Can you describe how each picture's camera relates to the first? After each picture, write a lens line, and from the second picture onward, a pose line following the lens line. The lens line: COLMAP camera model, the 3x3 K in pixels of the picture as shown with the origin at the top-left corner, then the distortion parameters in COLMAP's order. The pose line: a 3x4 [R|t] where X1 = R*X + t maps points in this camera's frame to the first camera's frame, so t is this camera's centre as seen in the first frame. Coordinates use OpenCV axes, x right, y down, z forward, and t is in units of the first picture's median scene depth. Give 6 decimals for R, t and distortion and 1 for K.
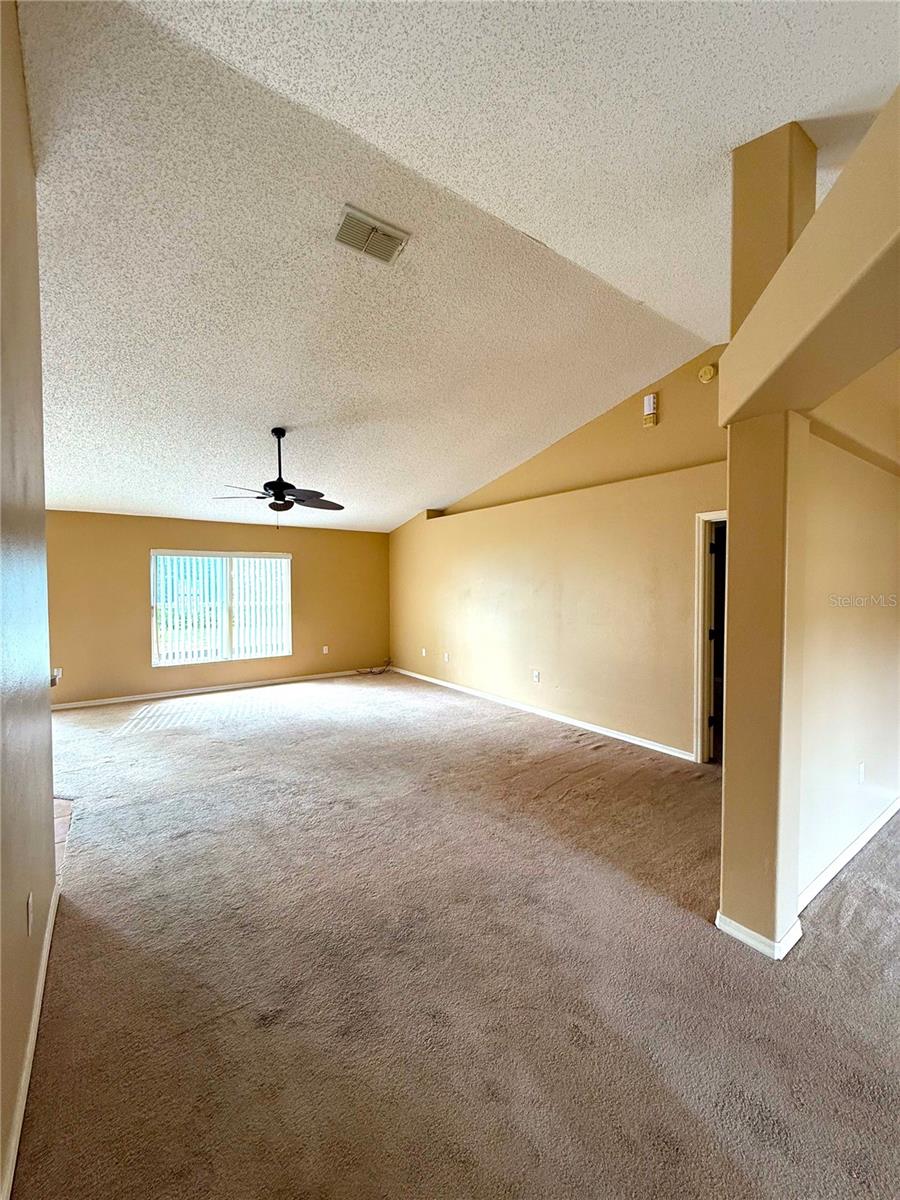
lens RADIAL K [[481.5, 0, 451.7], [0, 481.5, 597.8], [0, 0, 1]] dist [0.001330, 0.000333]
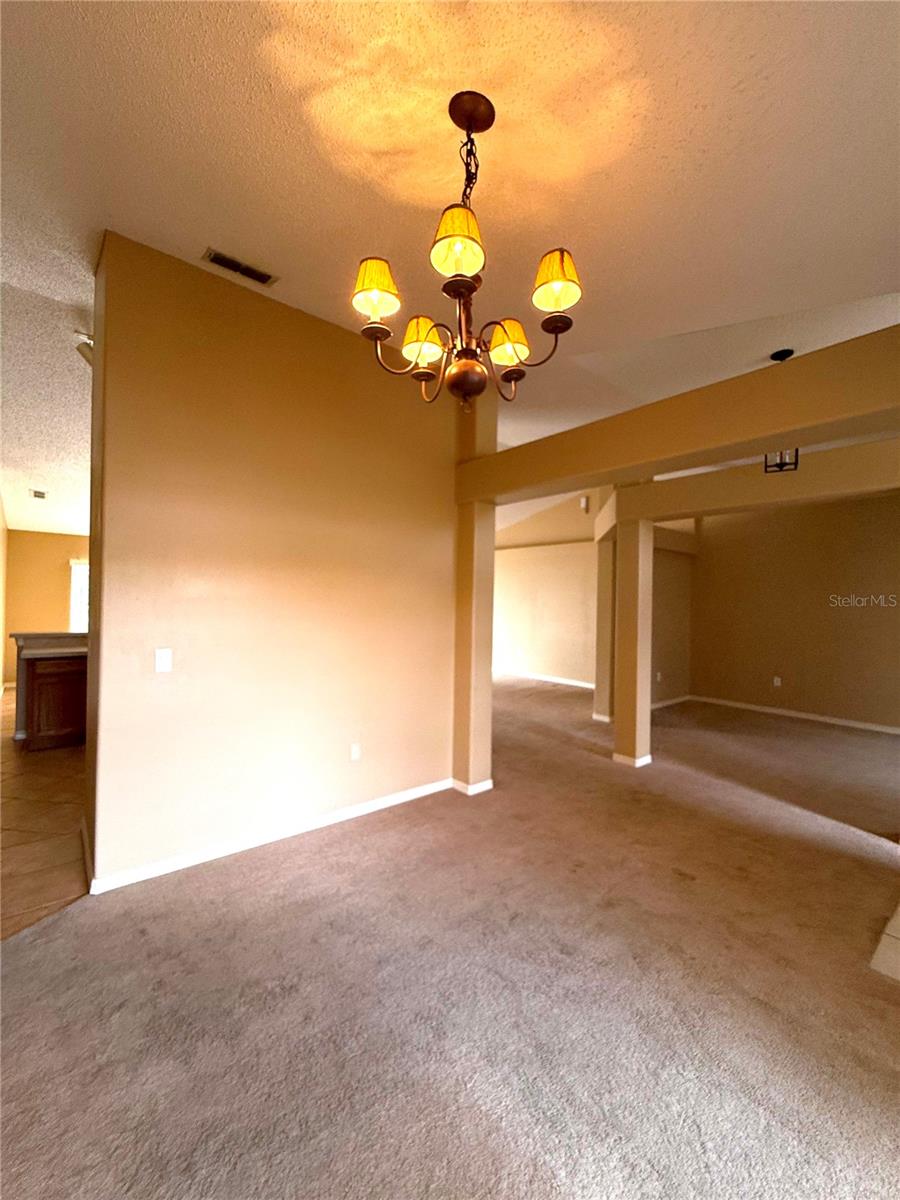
lens RADIAL K [[481.5, 0, 451.7], [0, 481.5, 597.8], [0, 0, 1]] dist [0.001330, 0.000333]
pose [[0.997116, 0.020608, 0.073045, -0.255287], [-0.018117, 0.999237, -0.034605, 0.045557], [-0.073703, 0.033182, 0.996728, -0.910057]]
